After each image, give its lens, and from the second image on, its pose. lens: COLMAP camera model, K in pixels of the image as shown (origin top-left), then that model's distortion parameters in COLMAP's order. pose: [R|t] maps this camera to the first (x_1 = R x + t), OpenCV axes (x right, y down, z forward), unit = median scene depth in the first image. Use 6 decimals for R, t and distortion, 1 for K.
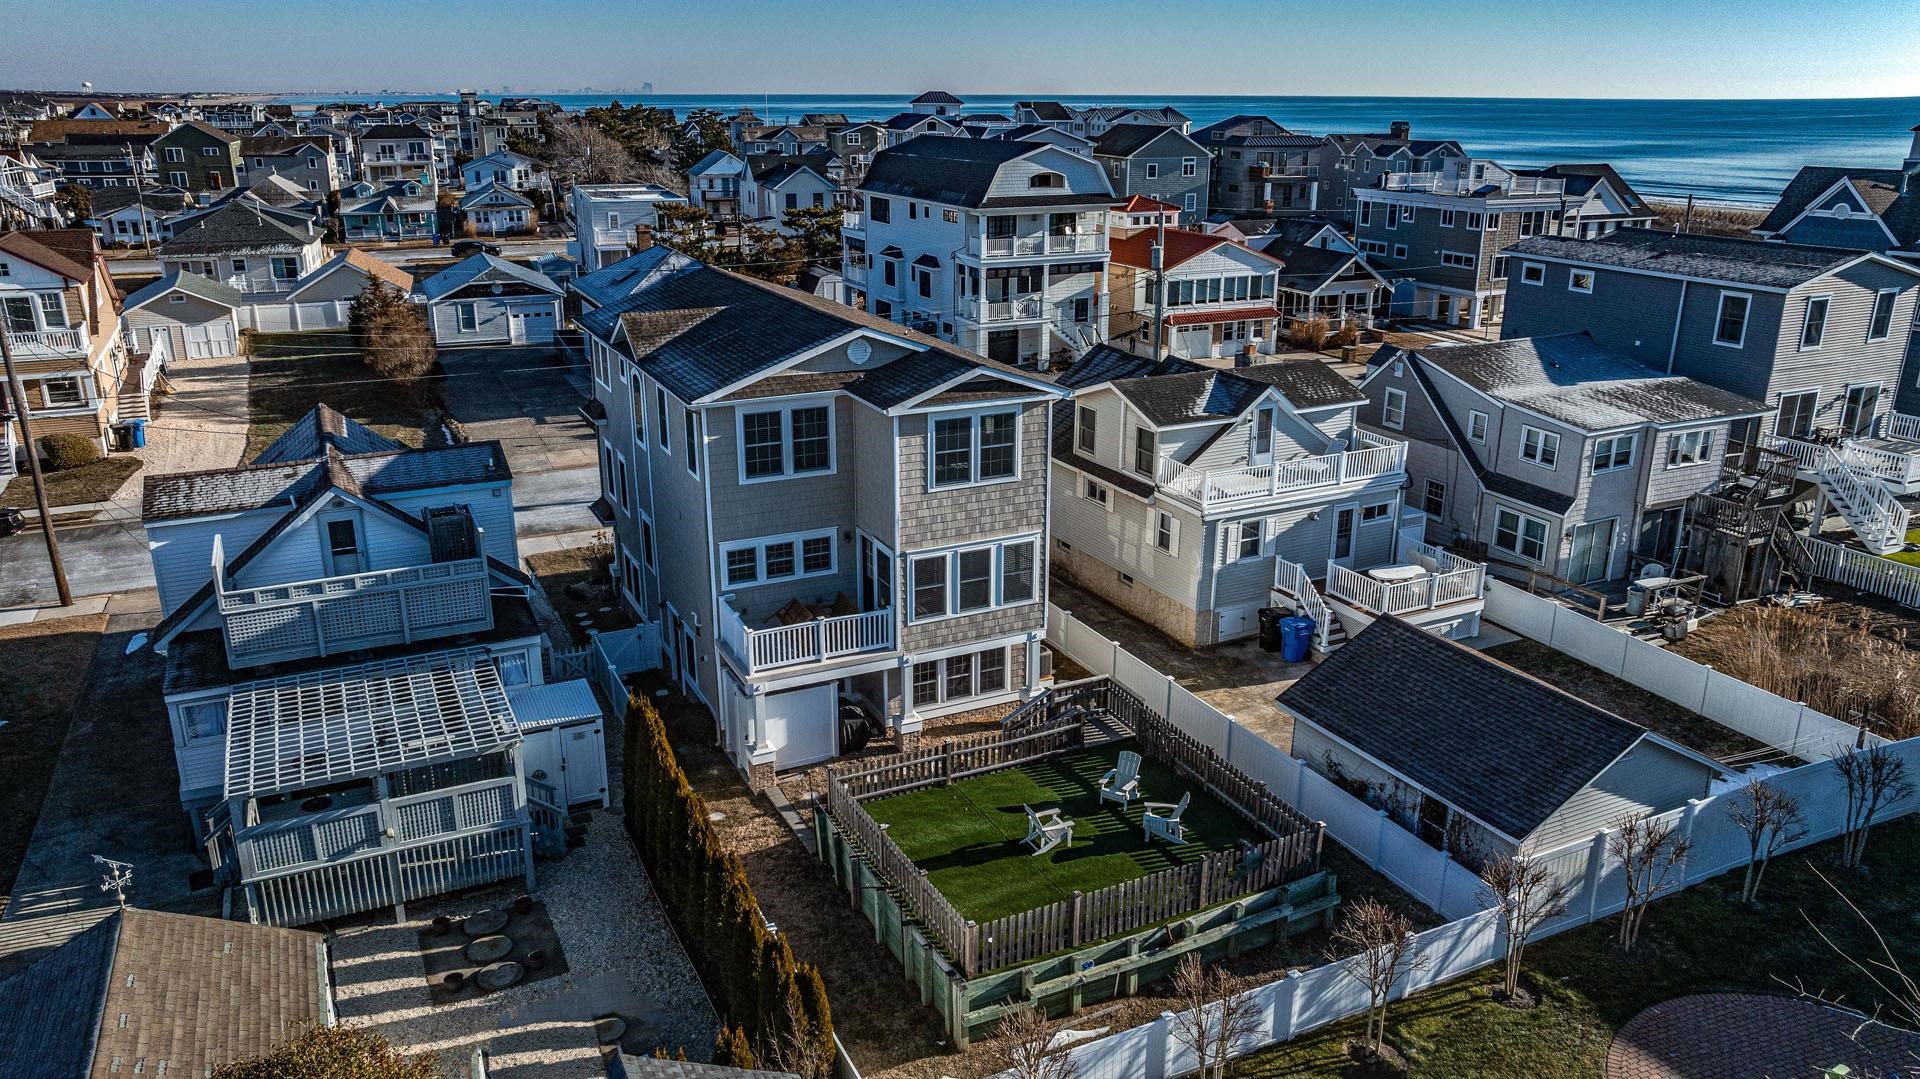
lens RADIAL K [[1343.9, 0, 960.0], [0, 1343.9, 539.5], [0, 0, 1]] dist [-0.036334, 0.030351]
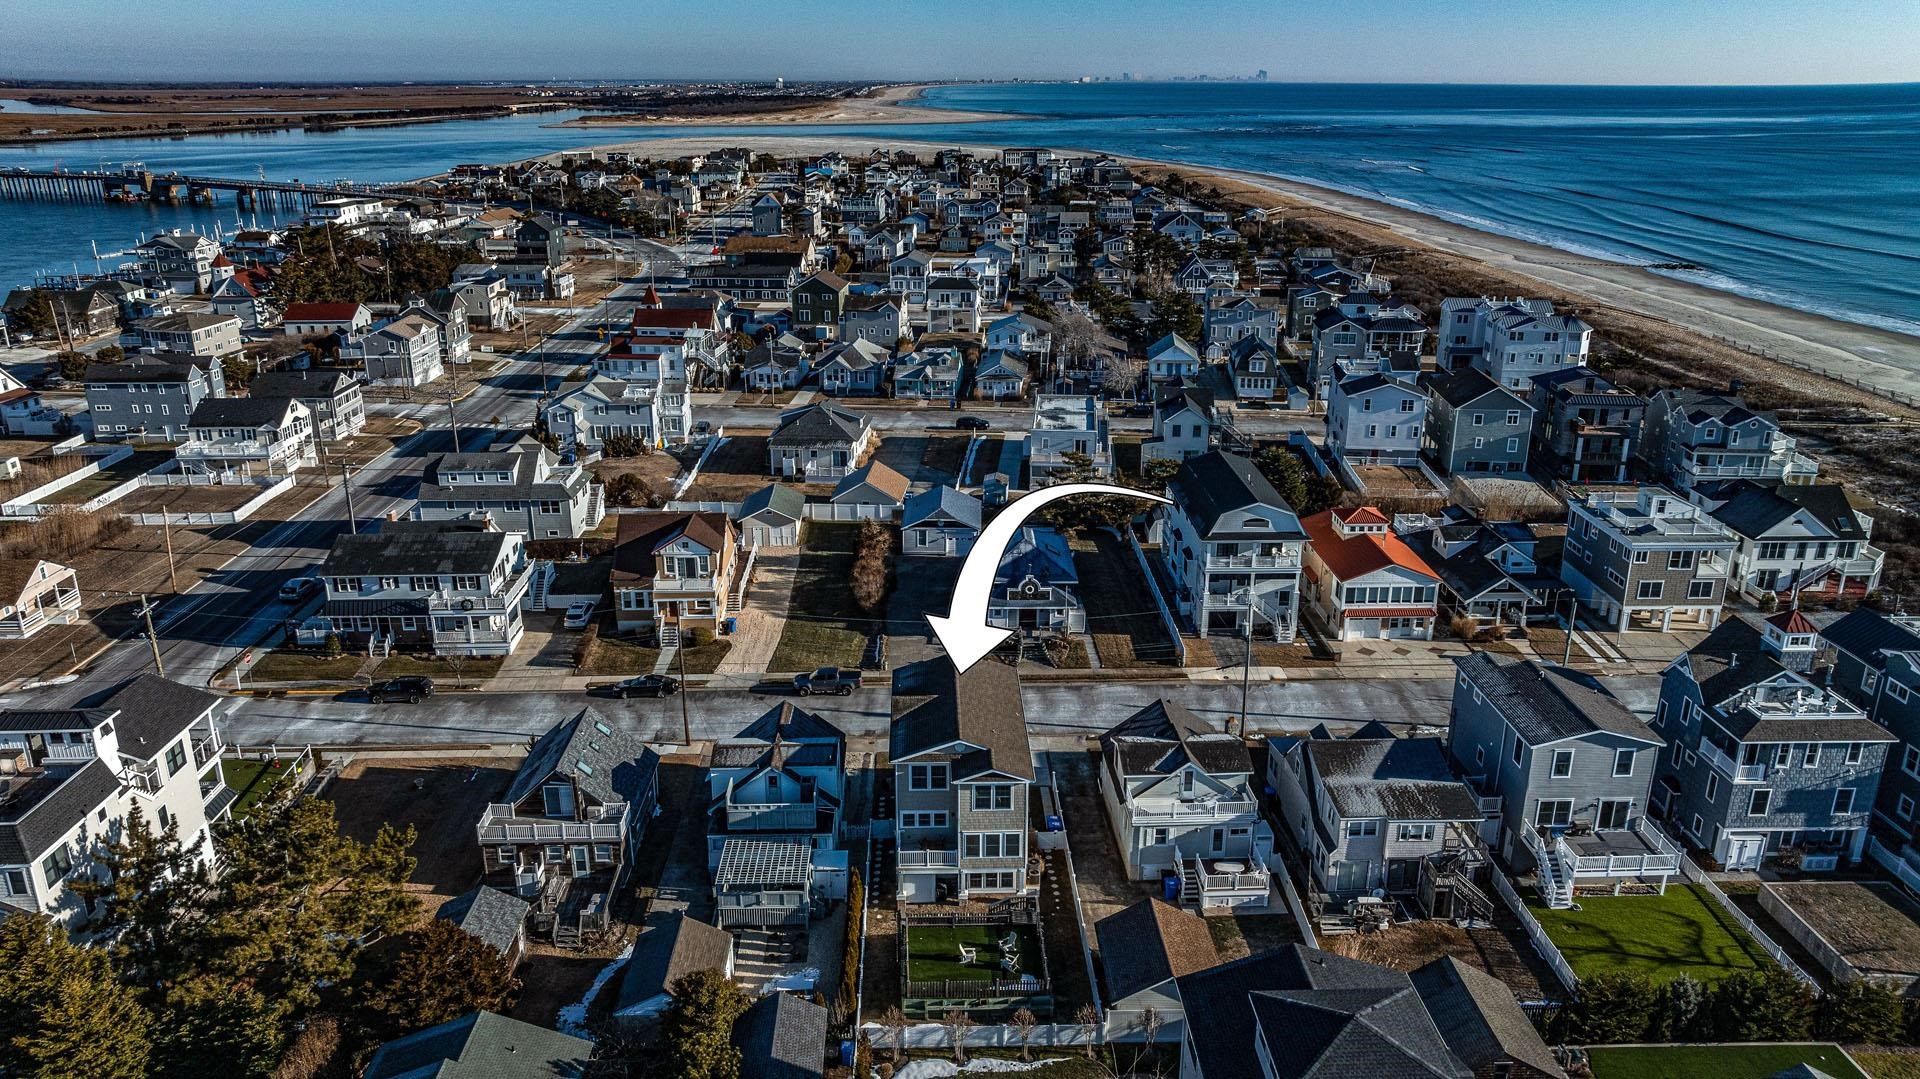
lens RADIAL K [[1343.9, 0, 960.0], [0, 1343.9, 539.5], [0, 0, 1]] dist [-0.036334, 0.030351]
pose [[0.909334, 0.130273, -0.395146, 0.549048], [-0.126322, 0.991331, 0.036127, -0.390074], [0.396427, 0.017064, 0.917908, -0.831739]]
